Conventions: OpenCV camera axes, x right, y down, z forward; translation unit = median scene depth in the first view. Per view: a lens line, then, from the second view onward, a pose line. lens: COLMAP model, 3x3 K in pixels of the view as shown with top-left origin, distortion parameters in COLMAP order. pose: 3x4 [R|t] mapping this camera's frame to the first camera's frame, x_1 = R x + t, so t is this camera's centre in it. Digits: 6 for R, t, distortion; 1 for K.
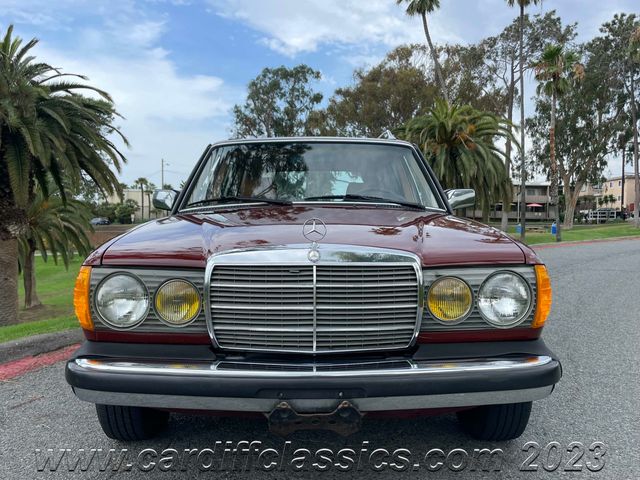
lens RADIAL K [[597.3, 0, 318.0], [0, 597.3, 237.2], [0, 0, 1]] dist [0.036479, 0.000000]
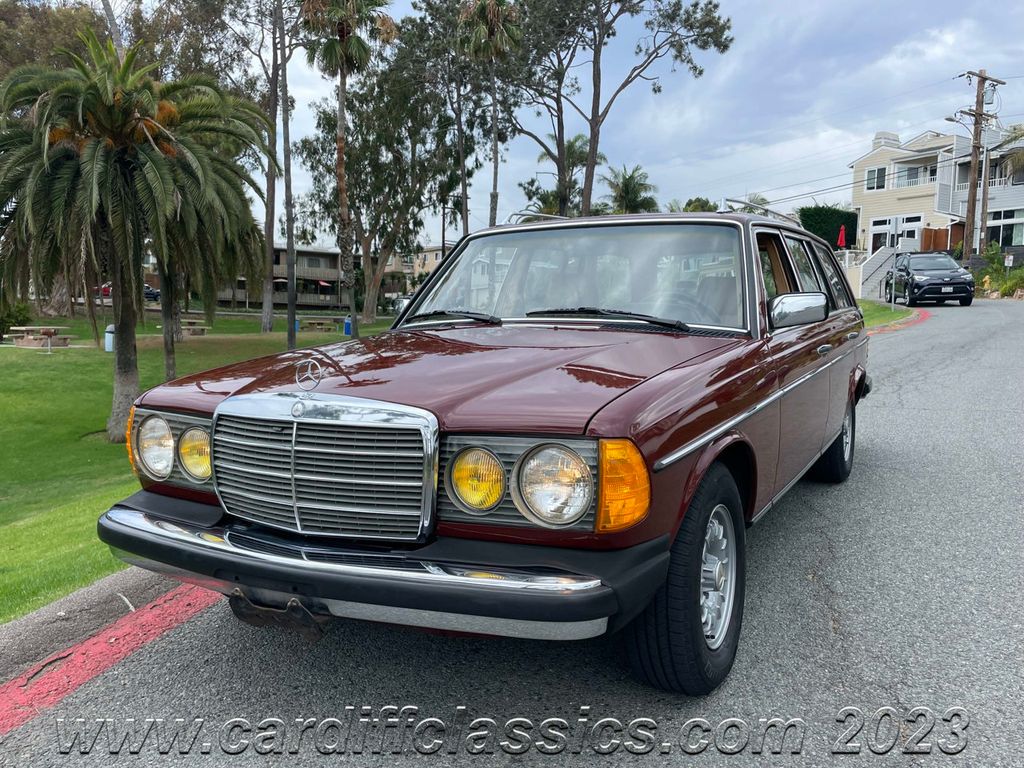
lens RADIAL K [[865.7, 0, 516.2], [0, 865.7, 390.4], [0, 0, 1]] dist [0.078485, -0.109872]
pose [[0.845459, -0.033071, 0.533016, 0.059068], [-0.005867, 0.997445, 0.071192, -0.010220], [-0.534008, -0.063317, 0.843105, 0.146908]]
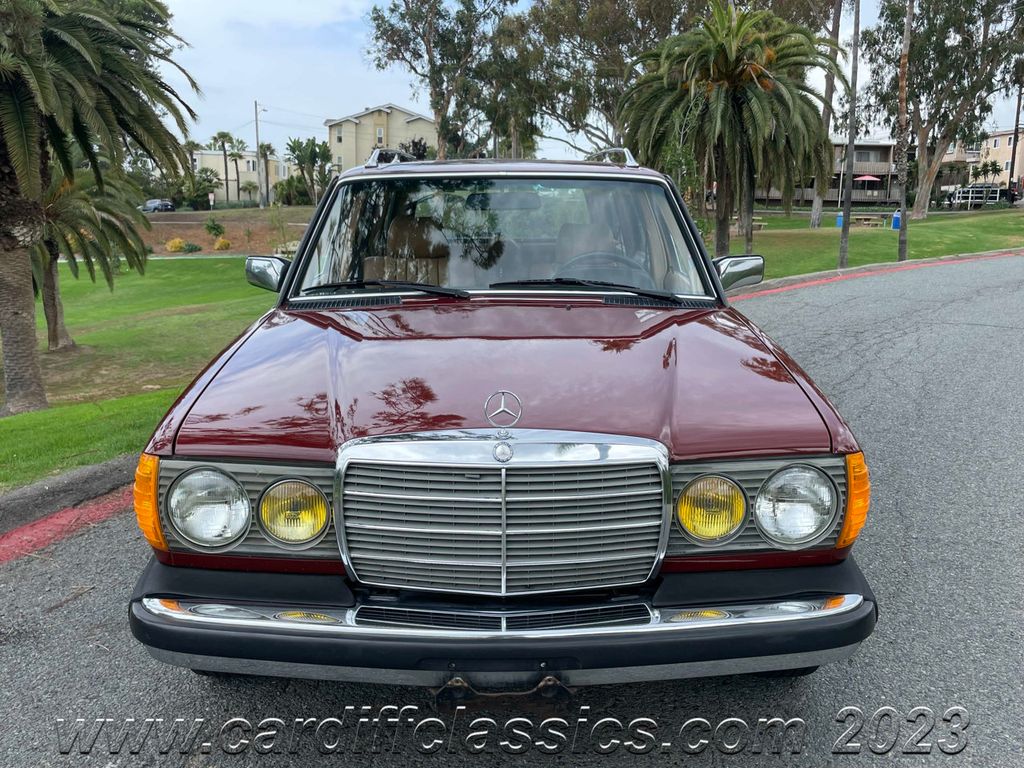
lens RADIAL K [[955.7, 0, 510.1], [0, 955.7, 378.6], [0, 0, 1]] dist [0.036479, 0.000000]
pose [[0.999994, 0.002067, -0.002790, 0.000096], [-0.001608, 0.987810, 0.155654, -0.005502], [0.003078, -0.155649, 0.987808, -0.000192]]
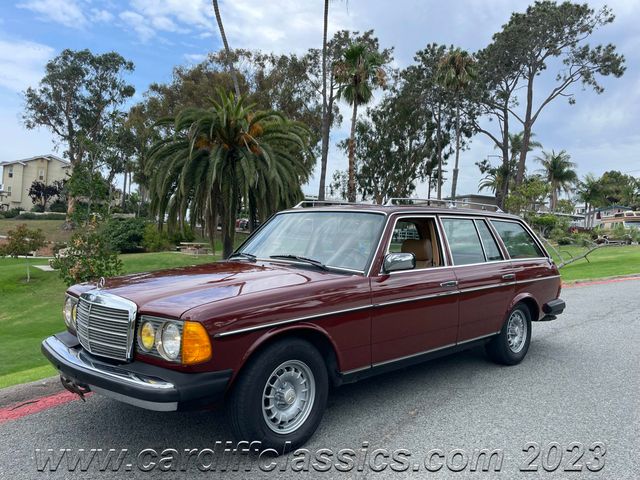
lens RADIAL K [[541.1, 0, 320.5], [0, 541.1, 239.1], [0, 0, 1]] dist [0.078485, -0.109872]
pose [[0.963186, 0.049119, 0.264311, 0.074572], [-0.047434, 0.998793, -0.012759, -0.012421], [-0.264619, -0.000248, 0.964353, 0.129359]]
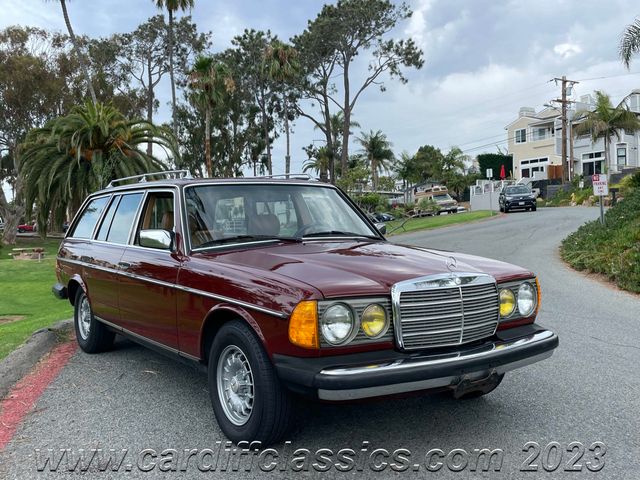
lens RADIAL K [[666.1, 0, 320.2], [0, 666.1, 236.2], [0, 0, 1]] dist [0.048174, 0.000000]
pose [[0.834909, -0.029921, 0.549574, -0.032871], [0.041794, 0.999085, -0.009100, -0.002188], [-0.548799, 0.030566, 0.835395, -0.006473]]
